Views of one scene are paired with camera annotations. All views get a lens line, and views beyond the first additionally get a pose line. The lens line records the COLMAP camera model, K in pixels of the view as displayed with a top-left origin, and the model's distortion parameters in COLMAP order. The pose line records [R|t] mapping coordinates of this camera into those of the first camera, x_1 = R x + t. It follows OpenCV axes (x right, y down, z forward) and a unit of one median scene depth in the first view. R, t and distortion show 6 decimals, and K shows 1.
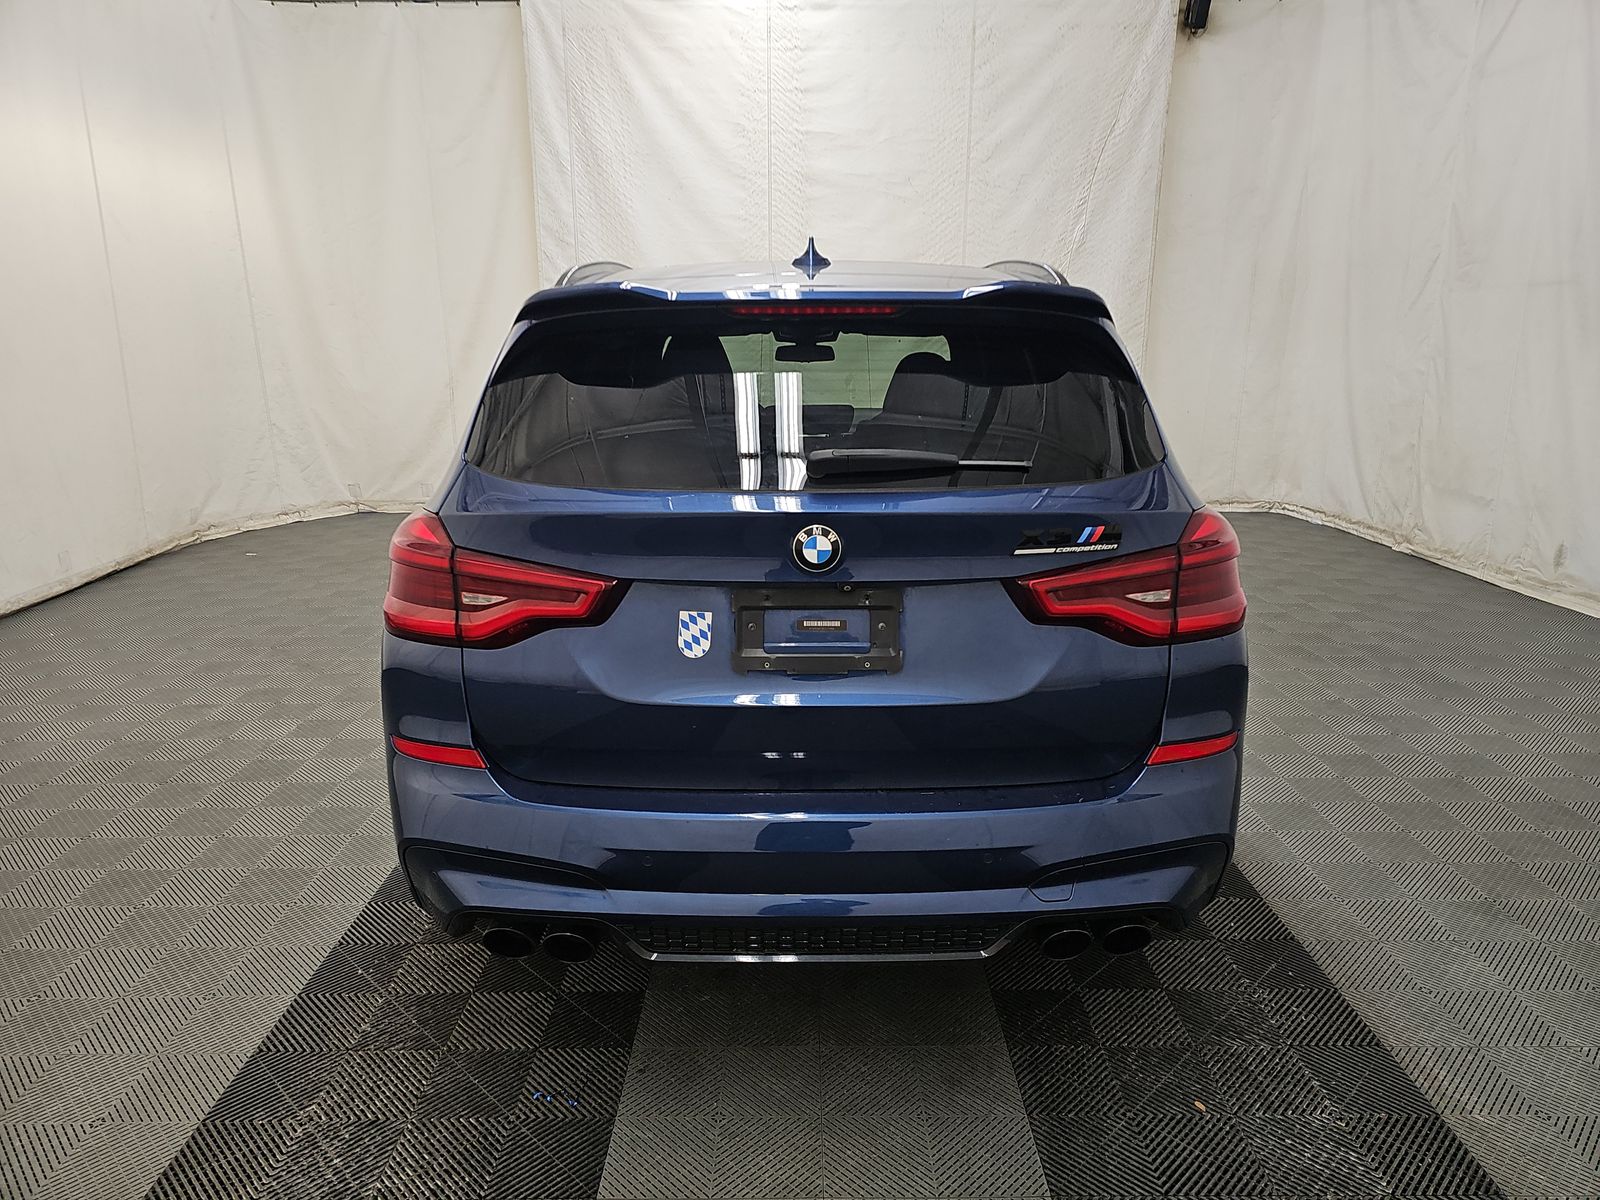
lens RADIAL K [[1051.5, 0, 802.9], [0, 1051.5, 610.2], [0, 0, 1]] dist [0.039254, -0.032032]
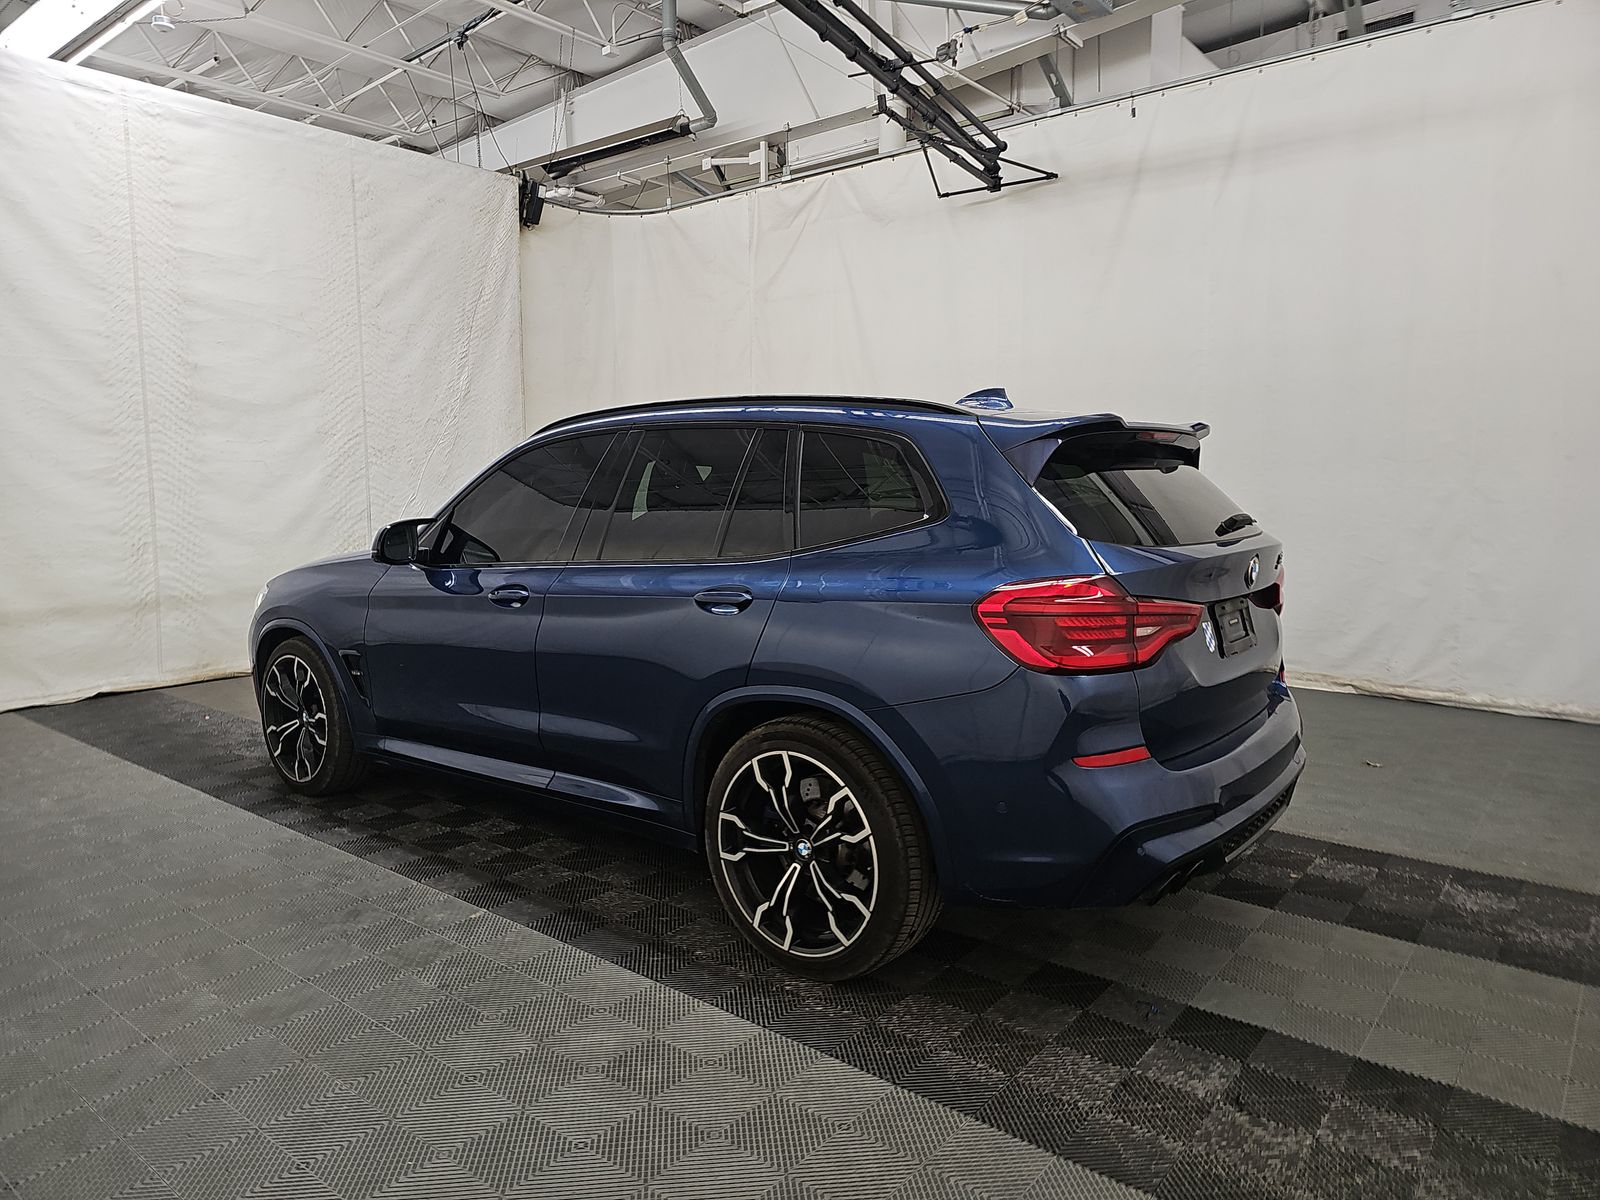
lens RADIAL K [[1051.5, 0, 795.3], [0, 1051.5, 602.0], [0, 0, 1]] dist [0.039254, -0.032032]
pose [[0.637459, -0.090988, 0.765093, -0.380232], [0.194541, 0.979836, -0.045562, -0.021466], [-0.745520, 0.177886, 0.642305, 0.096119]]
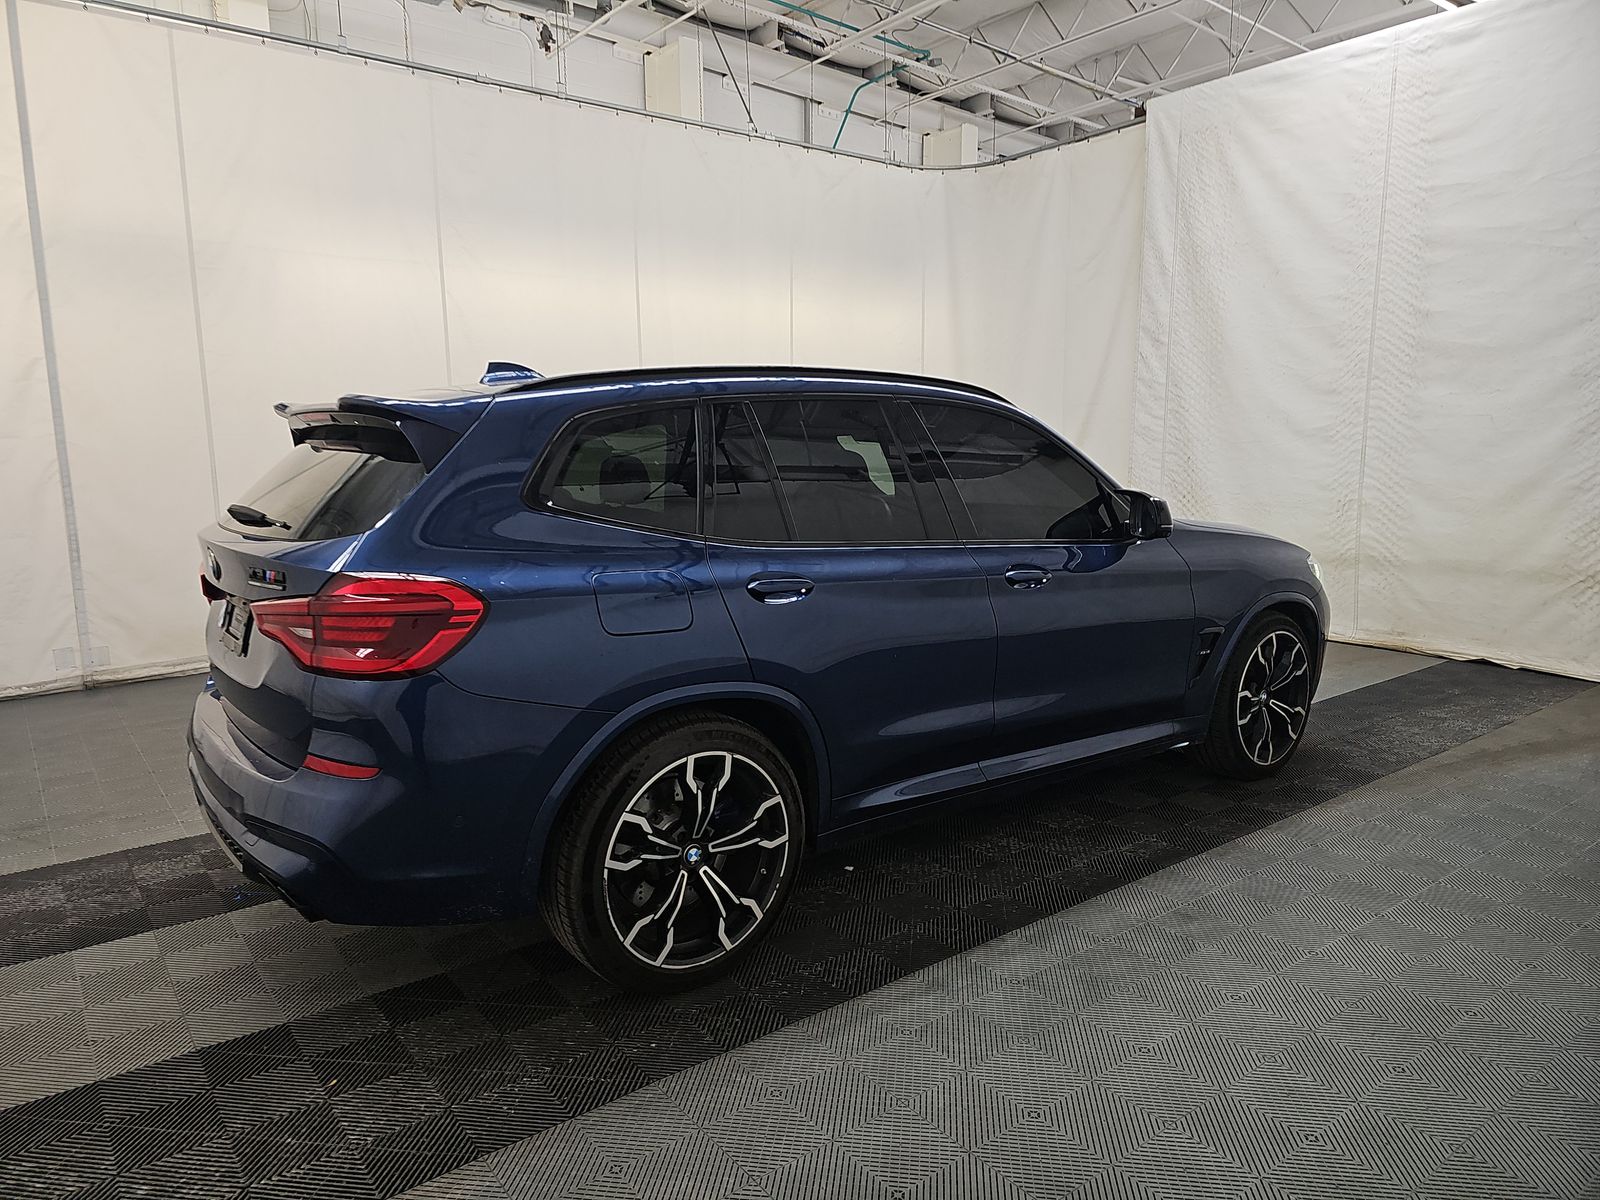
lens RADIAL K [[1051.5, 0, 792.2], [0, 1051.5, 603.9], [0, 0, 1]] dist [0.039254, -0.032032]
pose [[0.604114, 0.121503, -0.787581, 0.397915], [-0.194712, 0.980859, 0.001967, -0.038732], [0.772745, 0.152163, 0.616208, 0.154440]]
